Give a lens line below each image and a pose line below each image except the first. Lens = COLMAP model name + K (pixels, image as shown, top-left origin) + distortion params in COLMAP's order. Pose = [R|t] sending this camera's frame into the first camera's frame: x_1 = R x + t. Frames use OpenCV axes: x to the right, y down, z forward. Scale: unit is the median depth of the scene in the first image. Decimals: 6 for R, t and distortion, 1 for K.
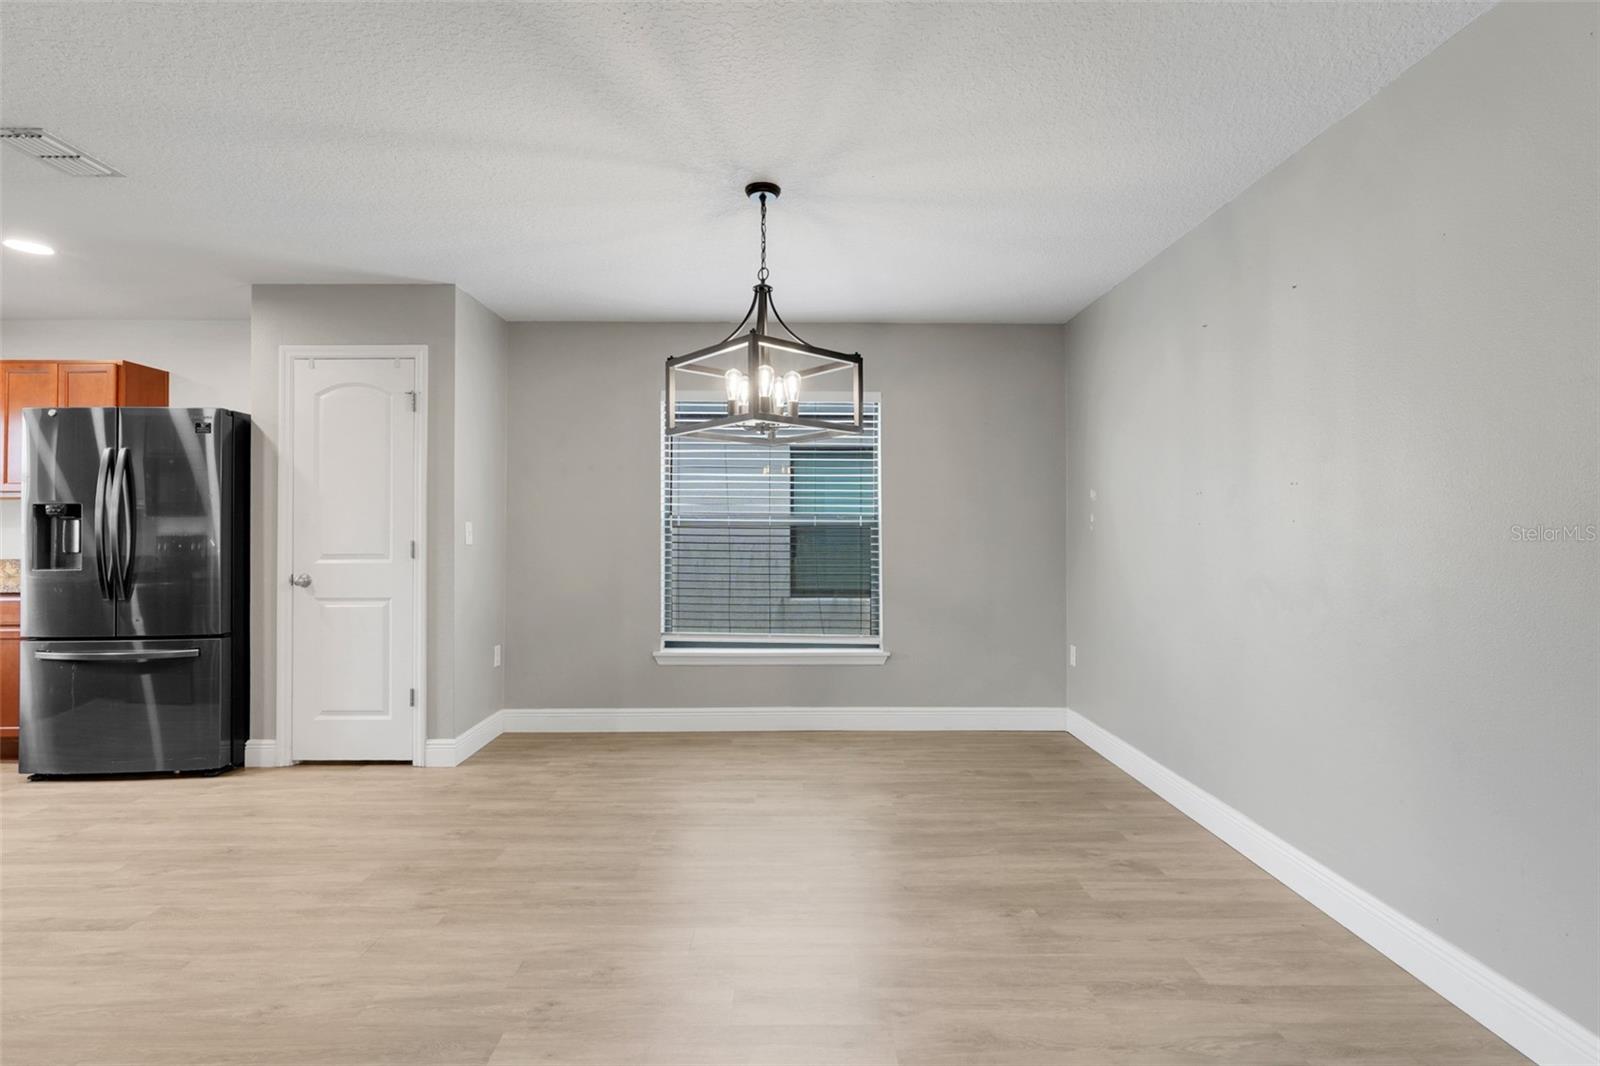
lens RADIAL K [[740.4, 0, 789.7], [0, 740.4, 526.8], [0, 0, 1]] dist [-0.000696, 0.000671]
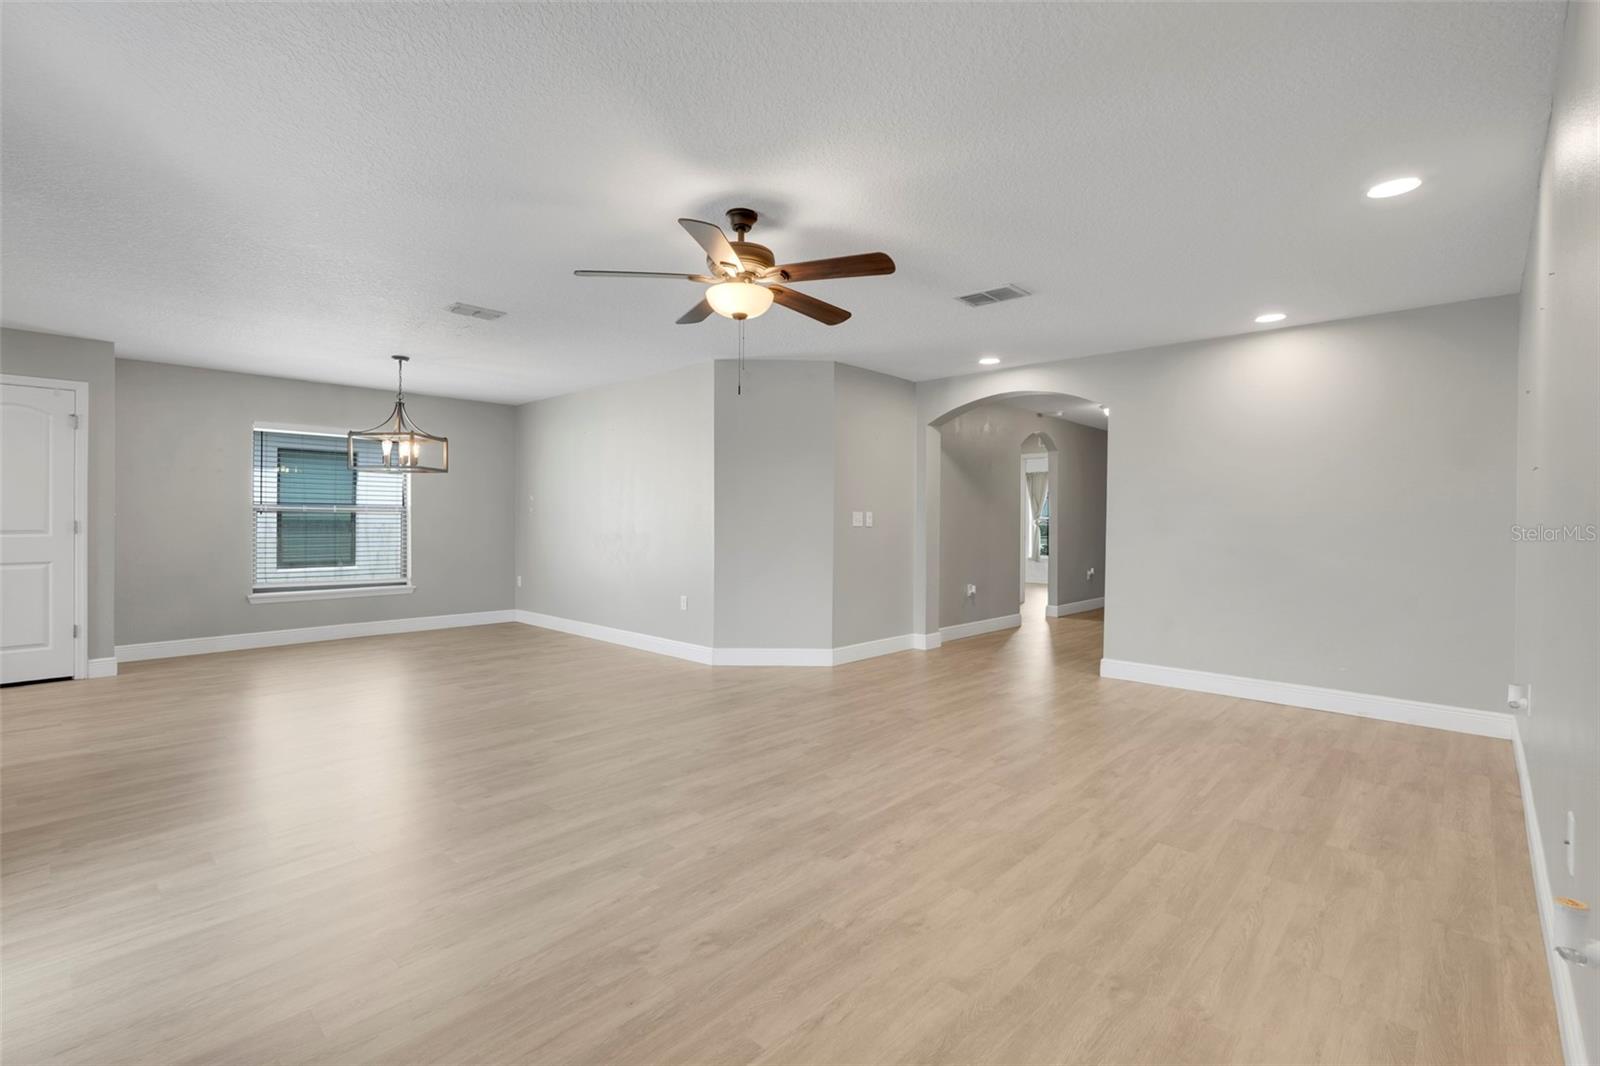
lens RADIAL K [[712.7, 0, 791.4], [0, 712.7, 521.8], [0, 0, 1]] dist [-0.005653, 0.001083]
pose [[0.692134, 0.000439, 0.721769, -0.539560], [-0.009469, 0.999919, 0.008472, -0.002726], [-0.721707, -0.012699, 0.692083, -0.920340]]
